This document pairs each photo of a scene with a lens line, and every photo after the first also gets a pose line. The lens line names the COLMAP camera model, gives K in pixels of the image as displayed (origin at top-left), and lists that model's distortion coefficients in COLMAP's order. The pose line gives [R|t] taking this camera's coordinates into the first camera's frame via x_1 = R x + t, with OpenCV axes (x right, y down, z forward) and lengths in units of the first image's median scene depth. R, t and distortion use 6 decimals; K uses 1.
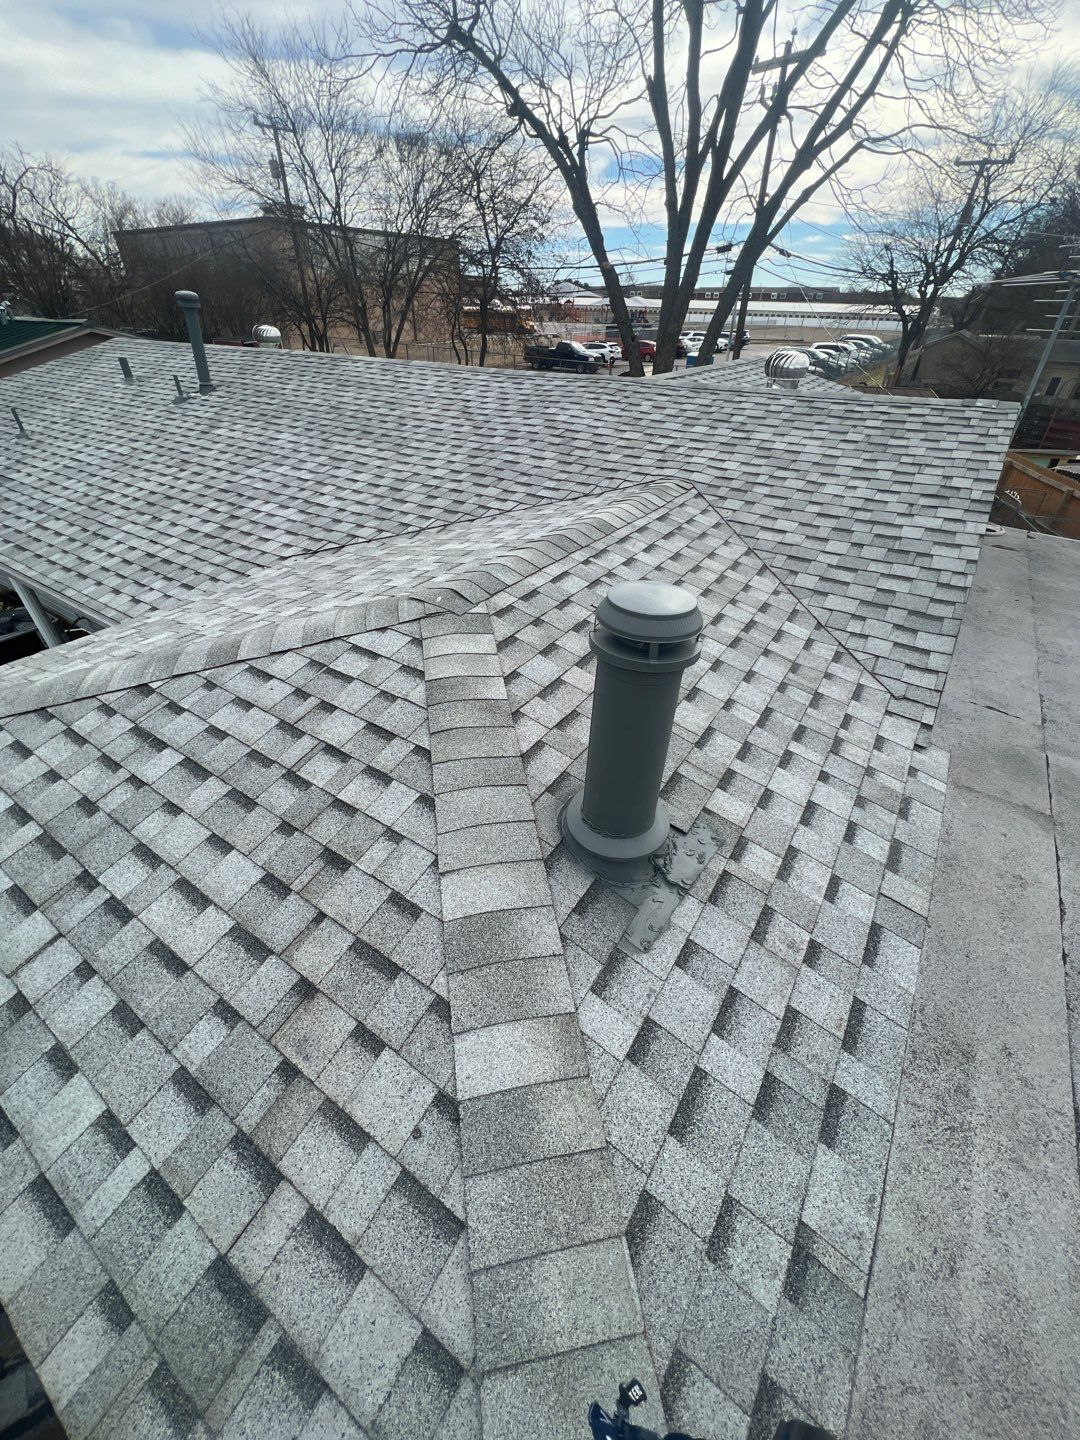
lens RADIAL K [[572.6, 0, 537.6], [0, 572.6, 721.9], [0, 0, 1]] dist [-0.000279, -0.000667]
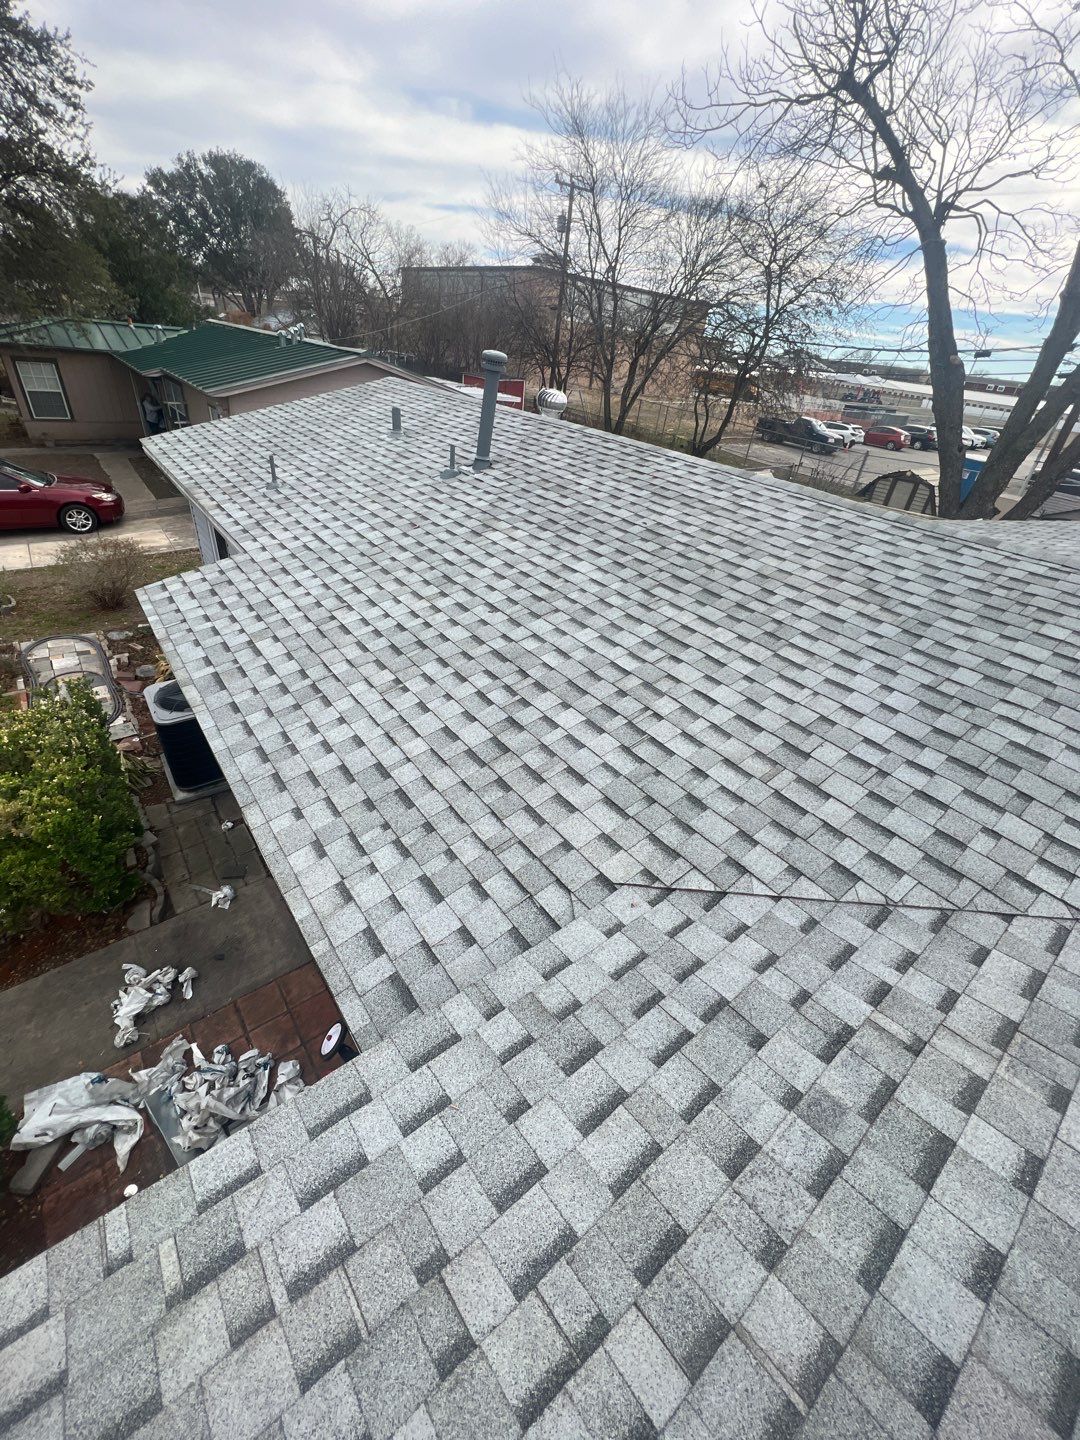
lens RADIAL K [[572.6, 0, 537.6], [0, 572.6, 721.9], [0, 0, 1]] dist [-0.000279, -0.000667]
pose [[0.945319, 0.248878, -0.210788, -0.184813], [-0.261504, 0.964609, -0.033851, -0.170340], [0.194903, 0.087122, 0.976945, 0.194292]]
